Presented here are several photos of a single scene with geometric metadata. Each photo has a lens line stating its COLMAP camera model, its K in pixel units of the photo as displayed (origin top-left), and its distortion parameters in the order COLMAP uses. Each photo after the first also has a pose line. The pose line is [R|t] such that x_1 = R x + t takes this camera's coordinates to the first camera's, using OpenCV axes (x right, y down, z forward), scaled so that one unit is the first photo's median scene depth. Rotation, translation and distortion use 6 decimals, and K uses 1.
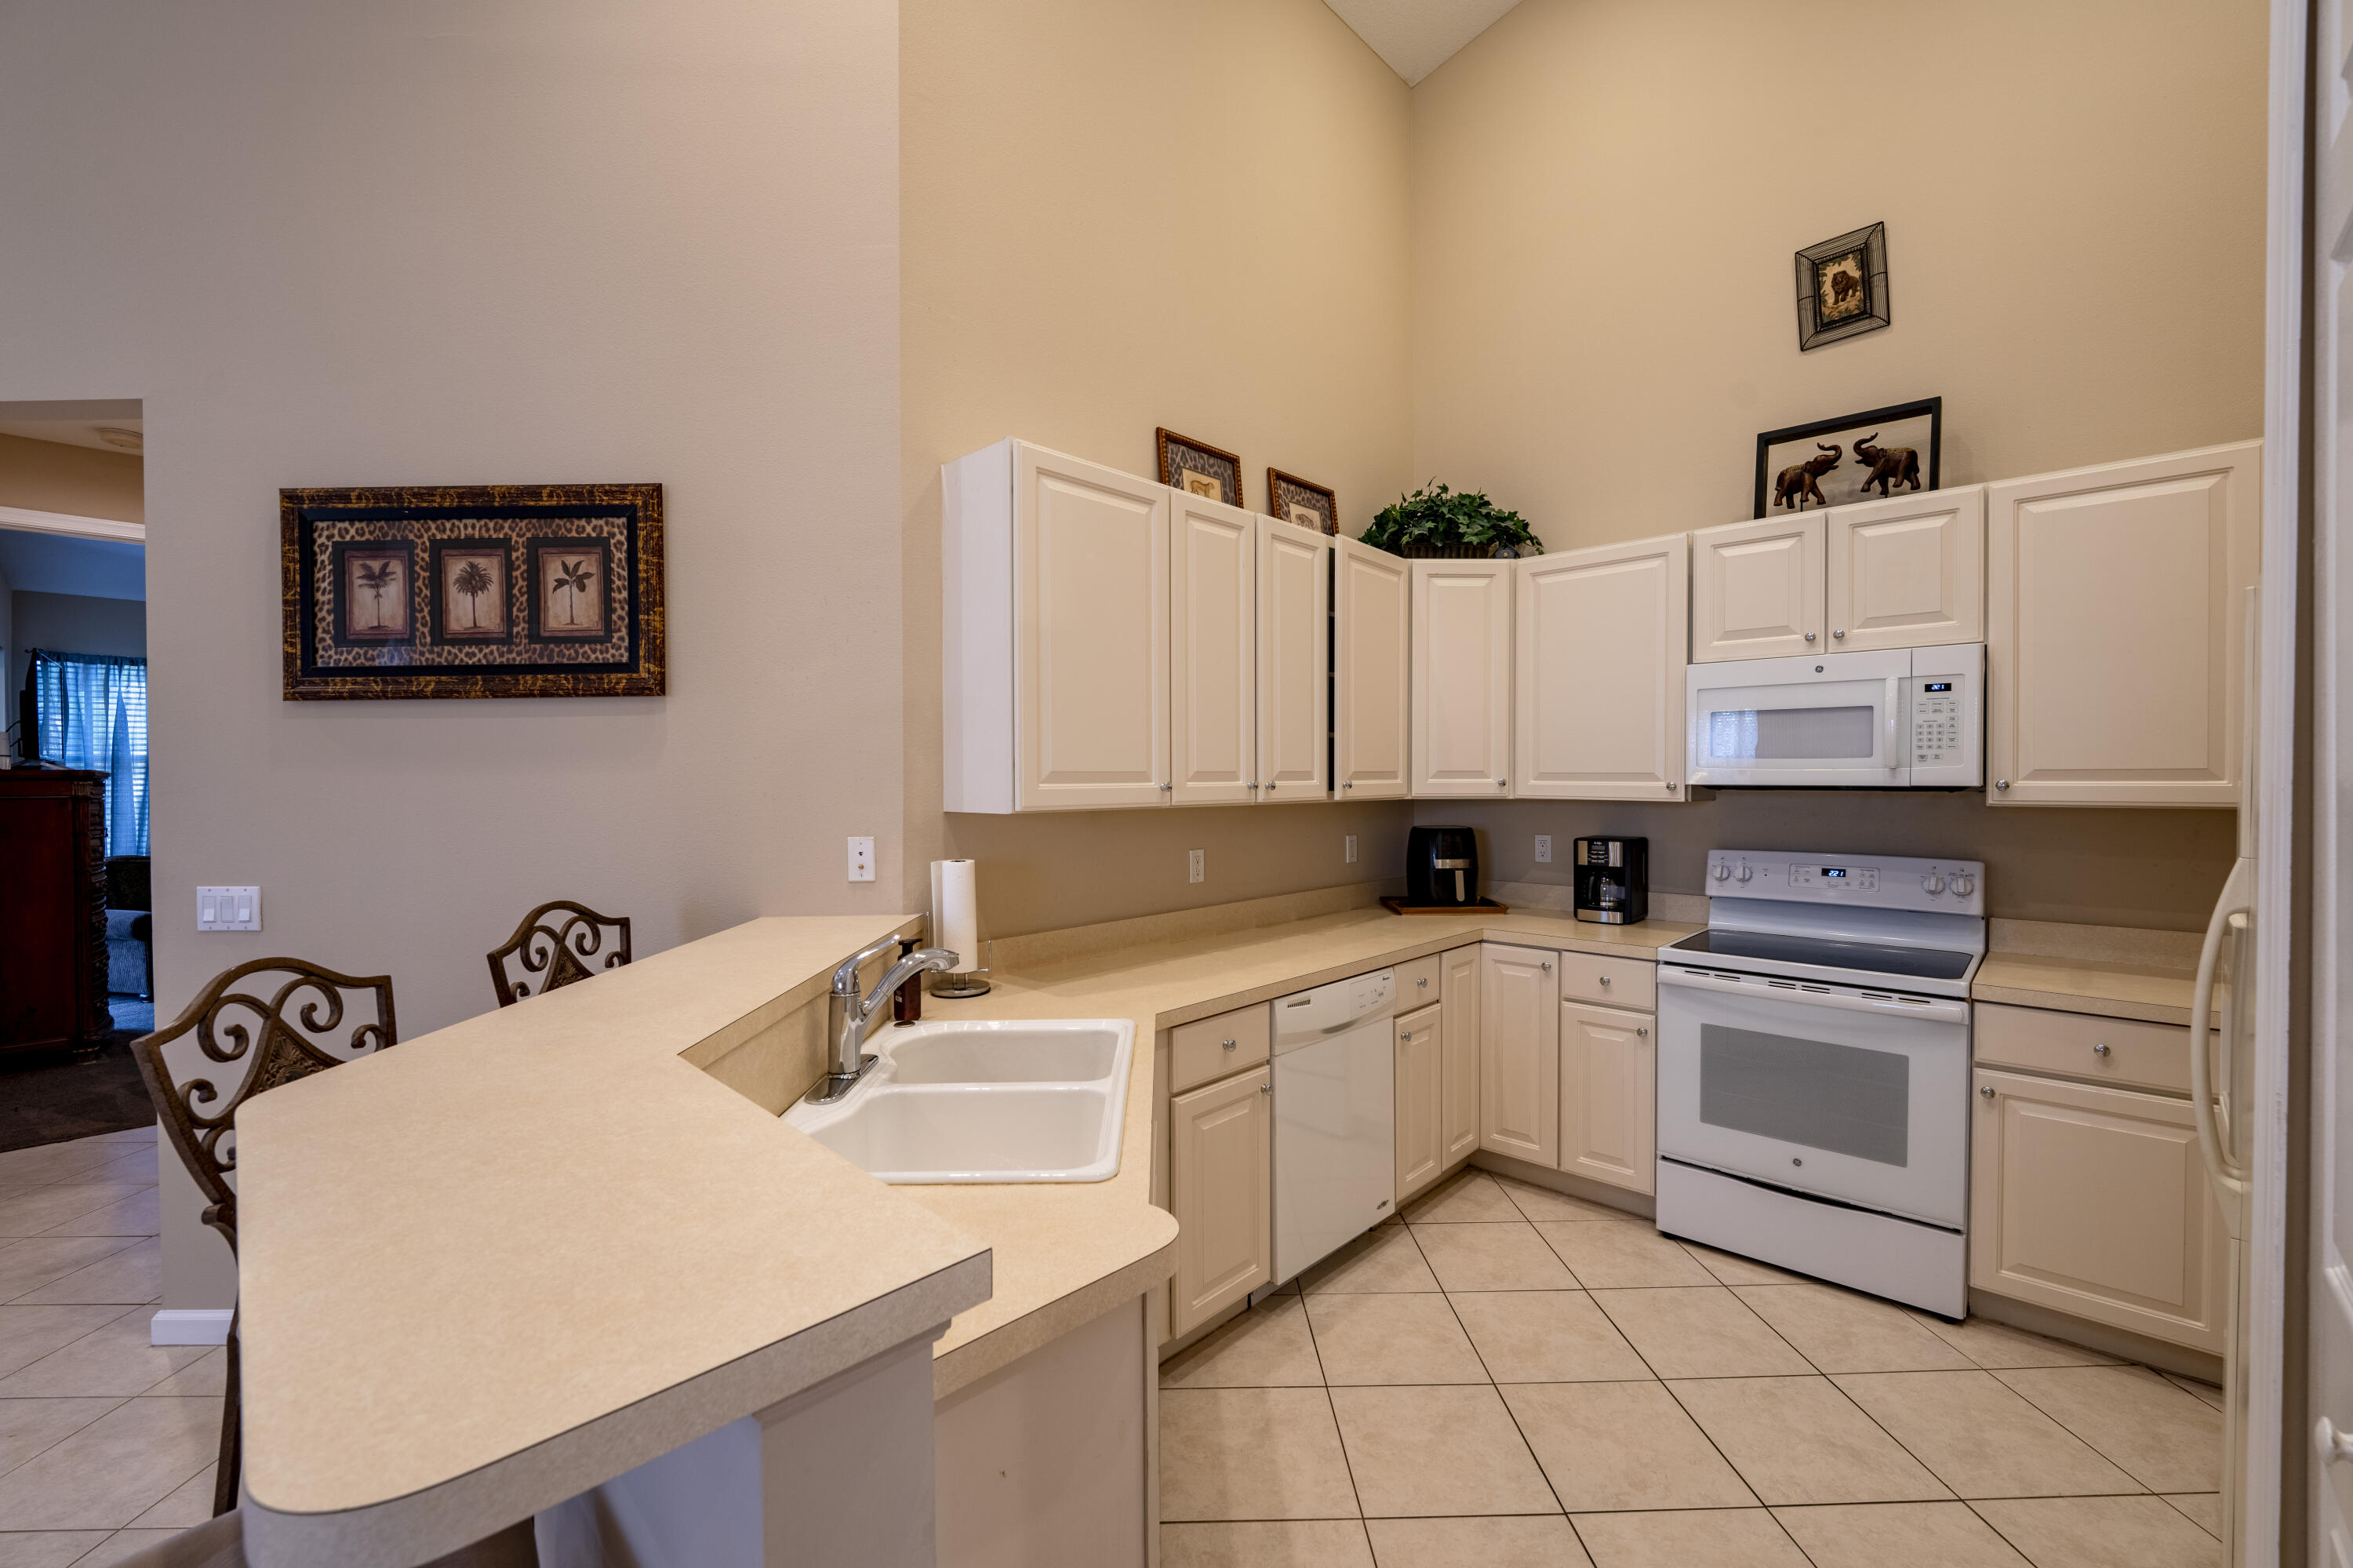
lens RADIAL K [[960.4, 0, 1176.5], [0, 960.4, 784.0], [0, 0, 1]] dist [-0.003413, -0.000401]
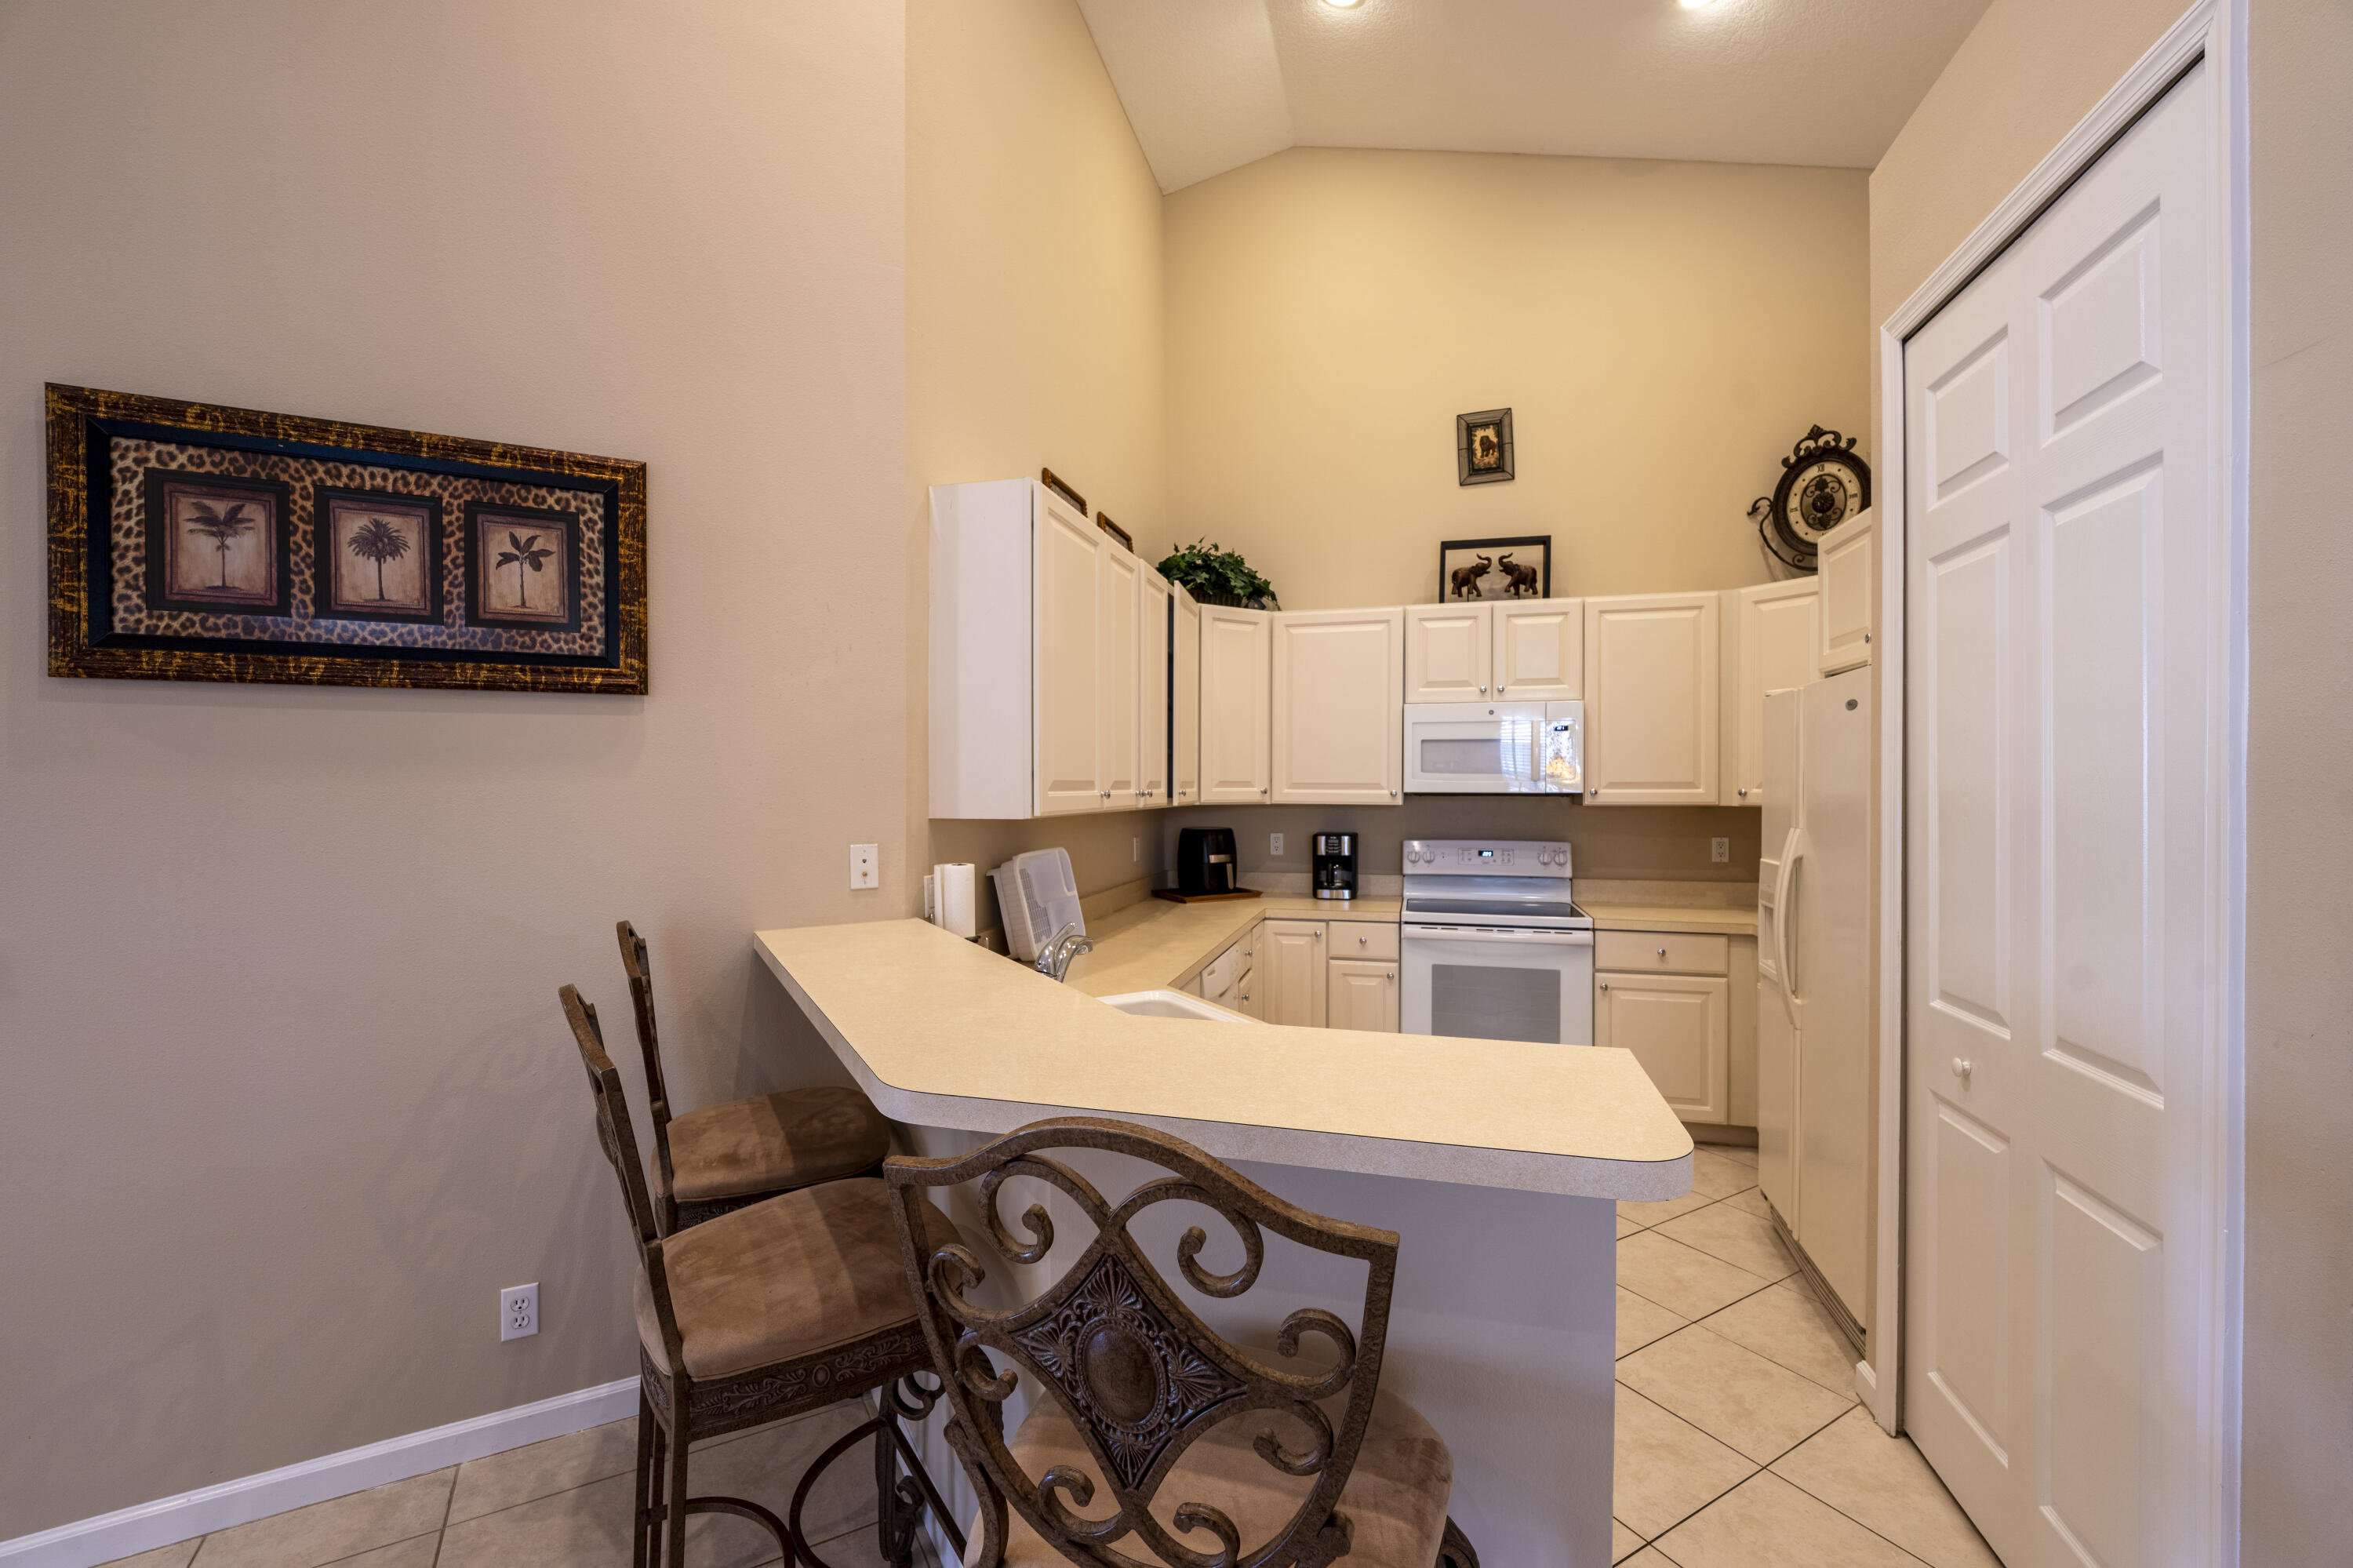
lens RADIAL K [[960.2, 0, 1176.5], [0, 960.2, 784.0], [0, 0, 1]] dist [-0.001464, -0.000697]
pose [[0.874070, 0.003353, 0.485788, -0.535517], [0.001431, 0.999954, -0.009475, 0.001930], [-0.485798, 0.008977, 0.874025, -0.041026]]
